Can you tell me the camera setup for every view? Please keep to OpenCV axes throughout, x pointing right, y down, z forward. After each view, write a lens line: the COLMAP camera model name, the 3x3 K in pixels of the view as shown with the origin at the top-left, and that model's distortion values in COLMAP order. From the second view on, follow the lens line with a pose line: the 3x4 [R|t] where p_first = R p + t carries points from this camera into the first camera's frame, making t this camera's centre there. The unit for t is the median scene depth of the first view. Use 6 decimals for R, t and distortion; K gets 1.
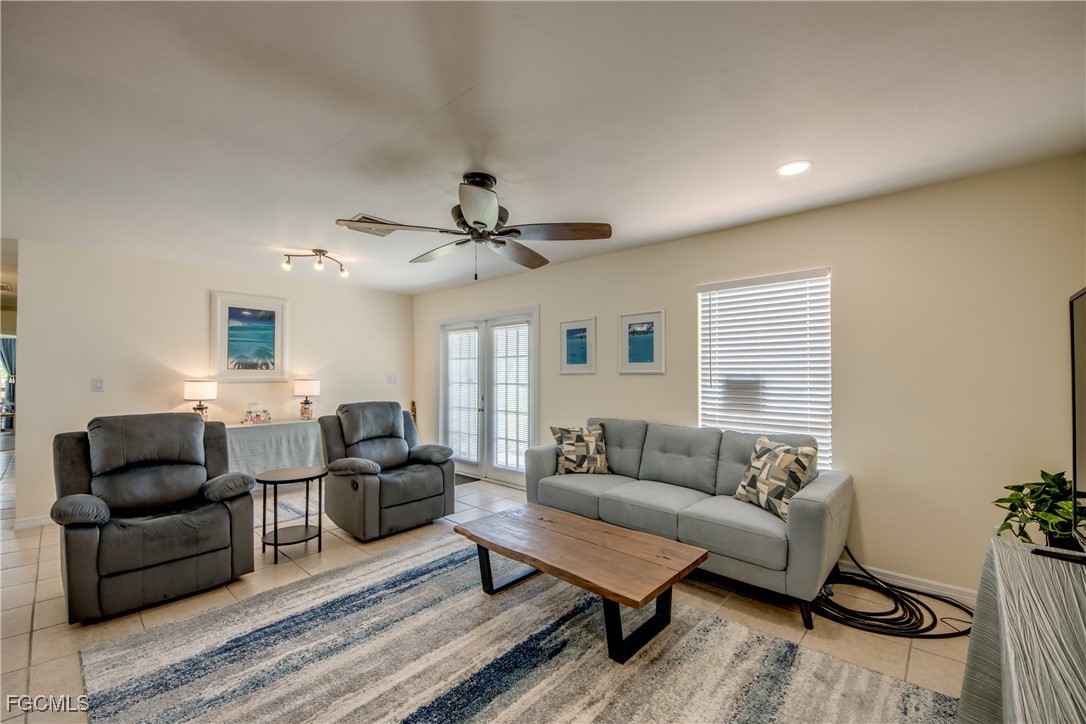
lens RADIAL K [[437.8, 0, 541.2], [0, 437.8, 366.7], [0, 0, 1]] dist [0.022222, -0.018323]
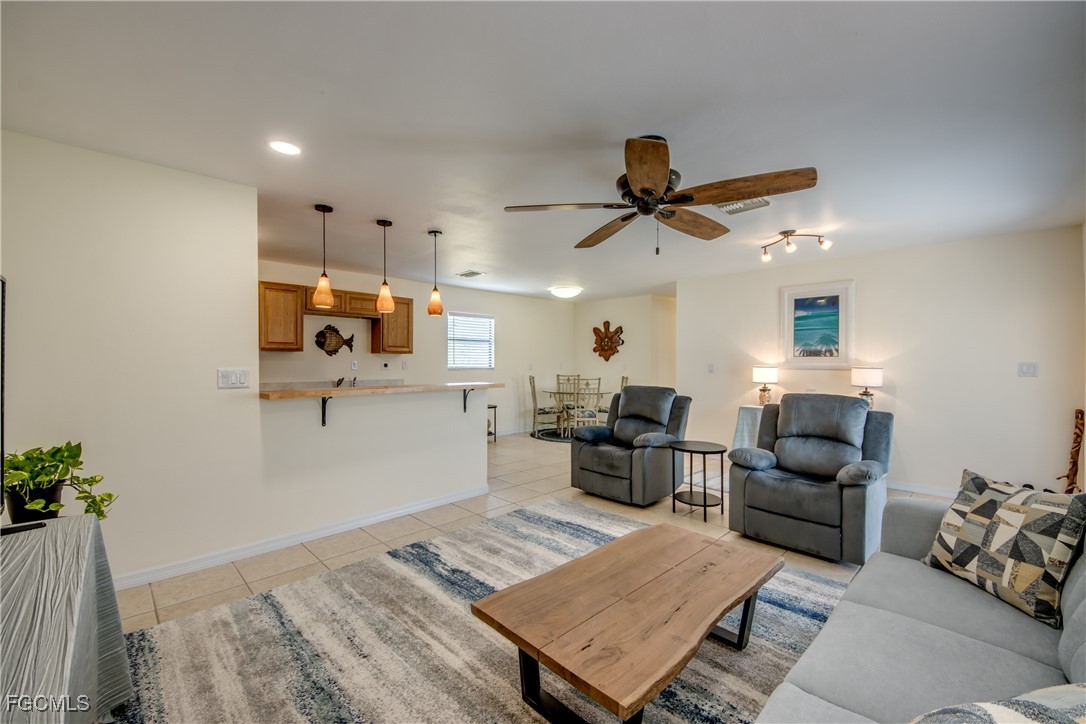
lens RADIAL K [[450.2, 0, 554.2], [0, 450.2, 369.2], [0, 0, 1]] dist [0.002306, -0.000070]
pose [[-0.039039, 0.020416, -0.999029, 0.467530], [0.012962, 0.999717, 0.019924, 0.007985], [0.999154, -0.012172, -0.039293, 0.493105]]
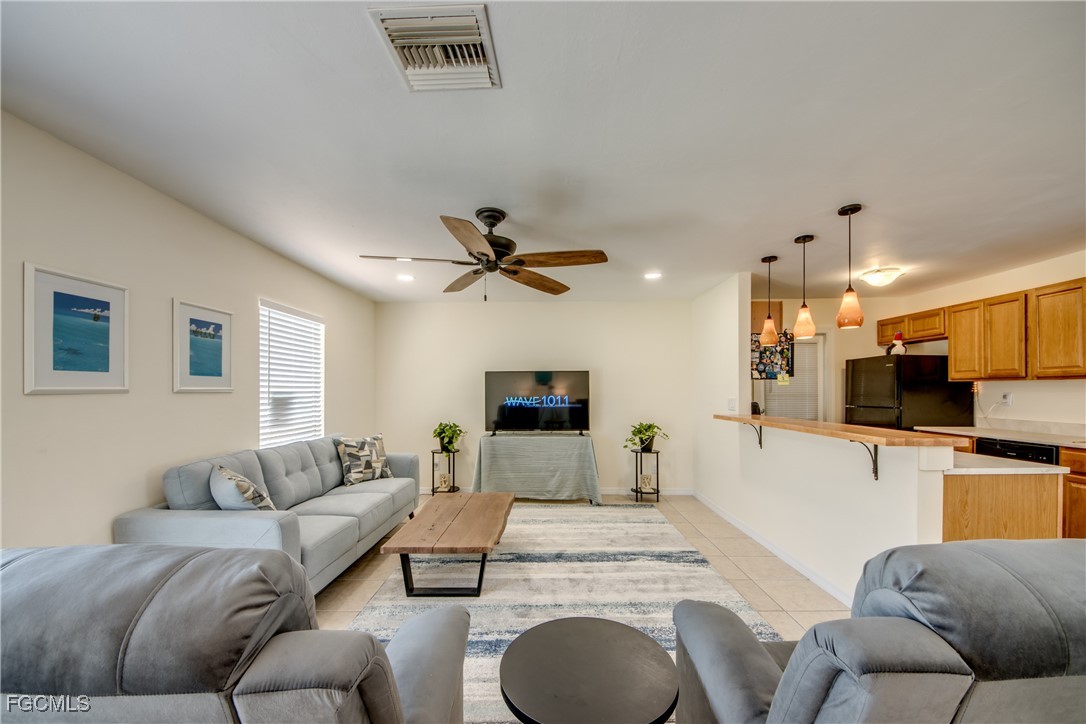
lens RADIAL K [[417.2, 0, 541.8], [0, 417.2, 387.8], [0, 0, 1]] dist [0.034863, -0.024631]
pose [[-0.662348, 0.004692, 0.749182, -0.590341], [-0.010589, 0.999822, -0.015623, 0.013228], [-0.749122, -0.018281, -0.662180, 0.934529]]
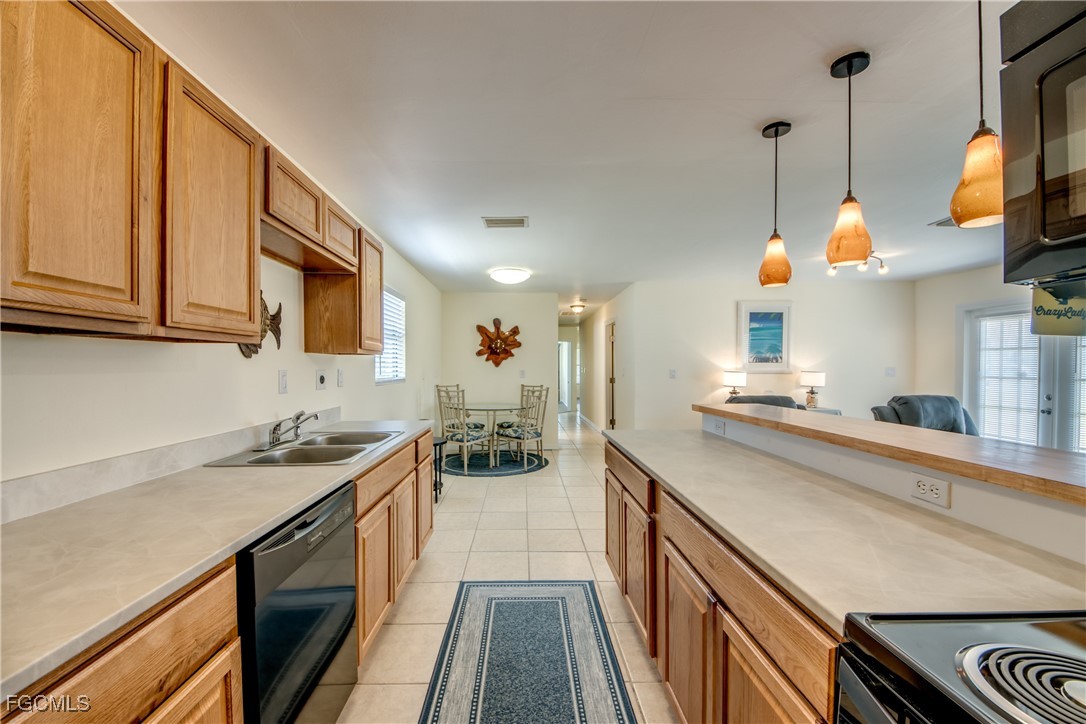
lens RADIAL K [[420.1, 0, 537.8], [0, 420.1, 364.9], [0, 0, 1]] dist [0.017440, -0.015749]
pose [[0.681160, 0.000892, -0.732134, -0.269787], [0.010091, 0.999893, 0.010606, -0.006856], [0.732065, -0.014612, 0.681078, -0.273096]]
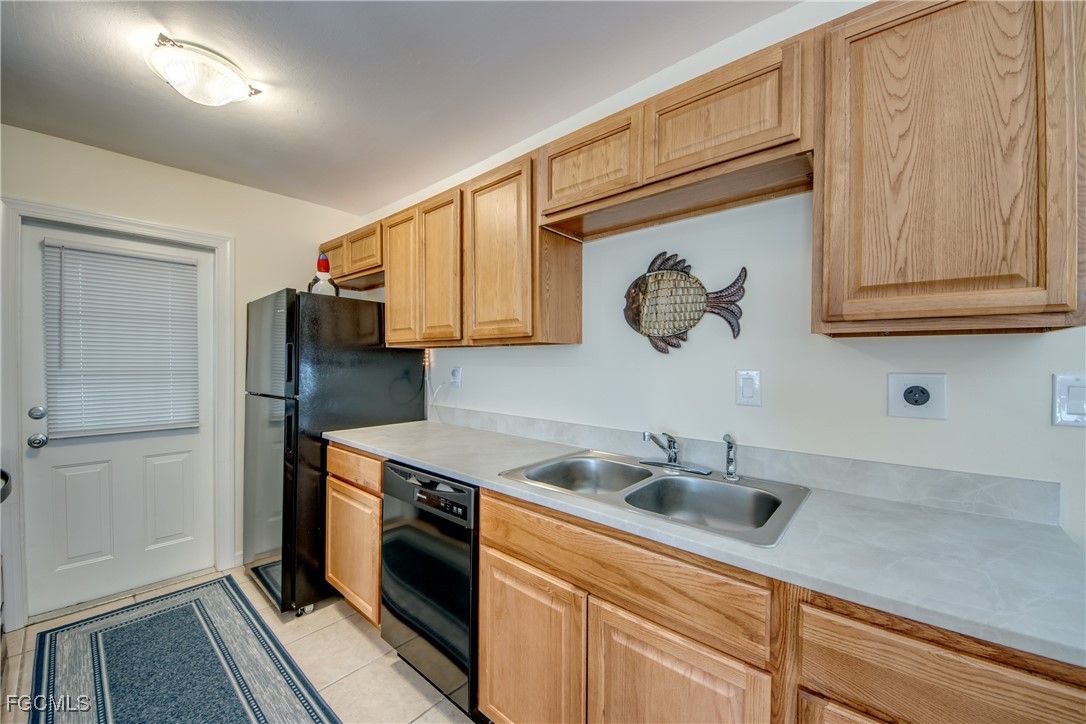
lens RADIAL K [[404.7, 0, 562.8], [0, 404.7, 365.9], [0, 0, 1]] dist [0.000679, -0.009486]
pose [[-0.998280, -0.003584, -0.058513, -0.688010], [-0.003234, 0.999976, -0.006074, 0.000286], [0.058533, -0.005874, -0.998268, 0.148152]]
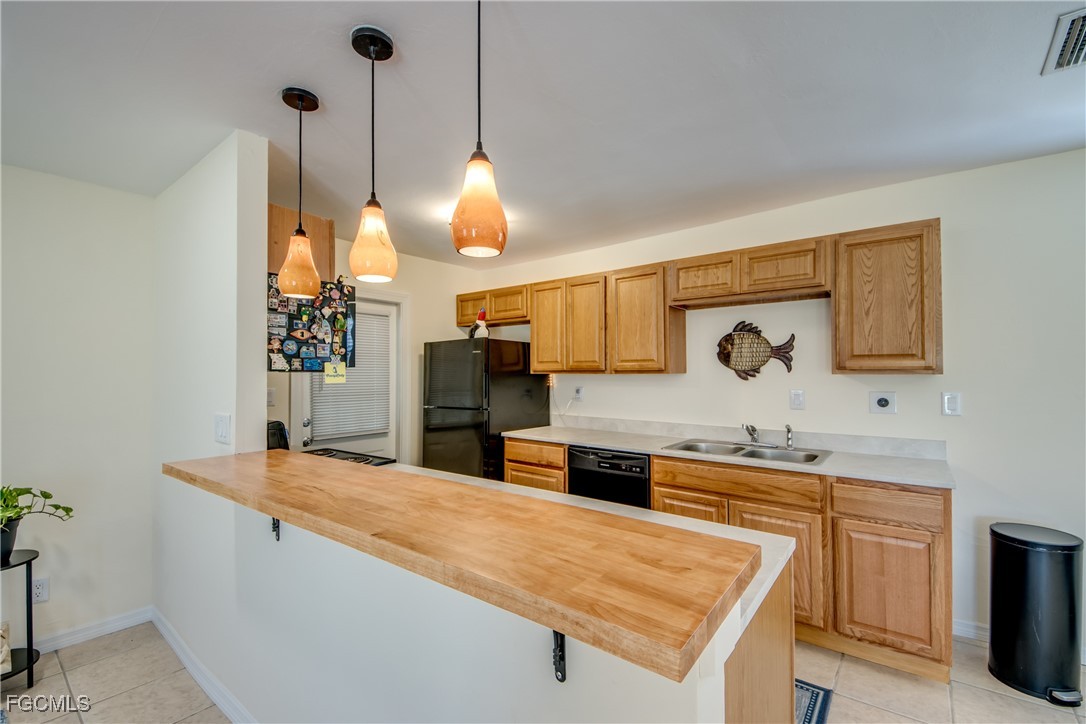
lens RADIAL K [[459.6, 0, 548.2], [0, 459.6, 365.2], [0, 0, 1]] dist [0.023899, -0.022393]
pose [[-0.997085, 0.004160, -0.076187, -0.450338], [0.006616, 0.999466, -0.032012, -0.014918], [0.076013, -0.032422, -0.996580, 0.468573]]
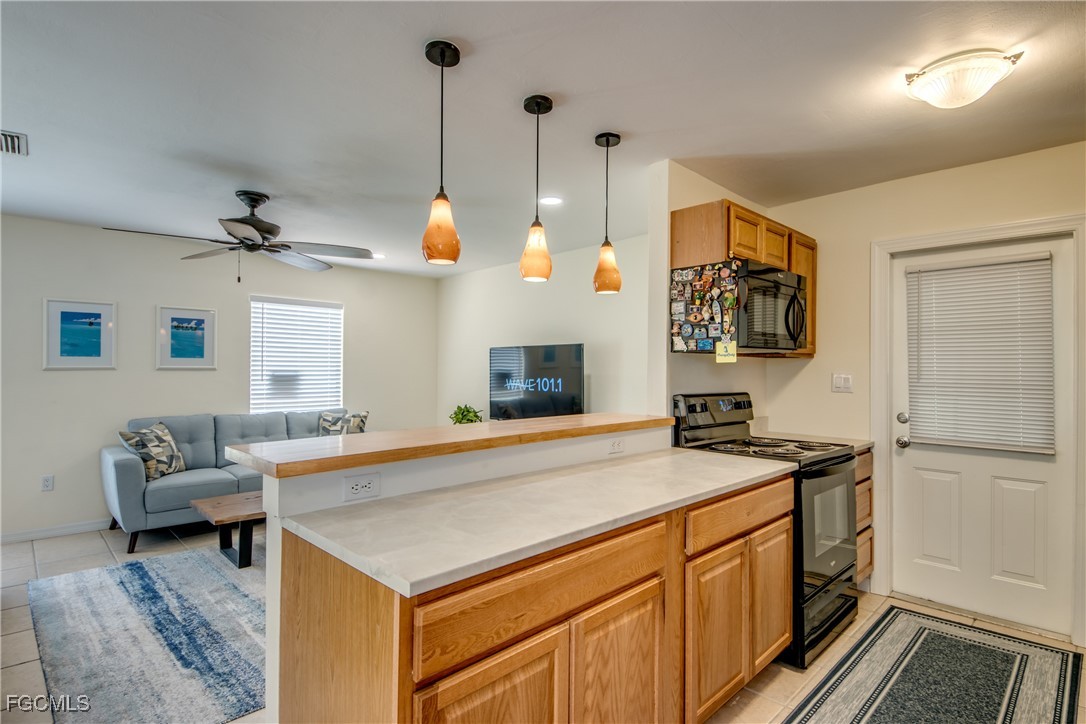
lens RADIAL K [[541.3, 0, 540.9], [0, 541.3, 363.4], [0, 0, 1]] dist [0.040862, -0.036800]
pose [[0.061221, 0.011467, 0.998058, -0.864675], [-0.021264, 0.999722, -0.010182, -0.001425], [-0.997898, -0.020600, 0.061447, 0.105703]]
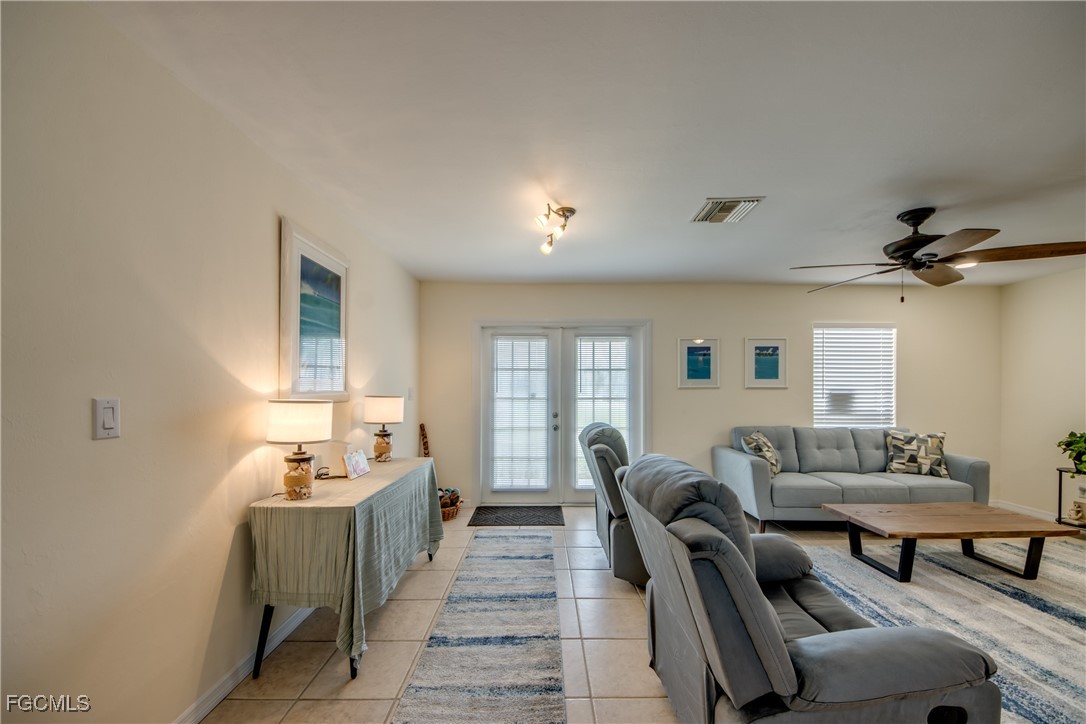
lens RADIAL K [[415.5, 0, 542.6], [0, 415.5, 388.3], [0, 0, 1]] dist [0.011641, -0.014854]
pose [[0.739058, 0.000488, 0.673642, -0.906478], [-0.013553, 0.999808, 0.014145, 0.007481], [-0.673506, -0.019584, 0.738922, 0.502164]]
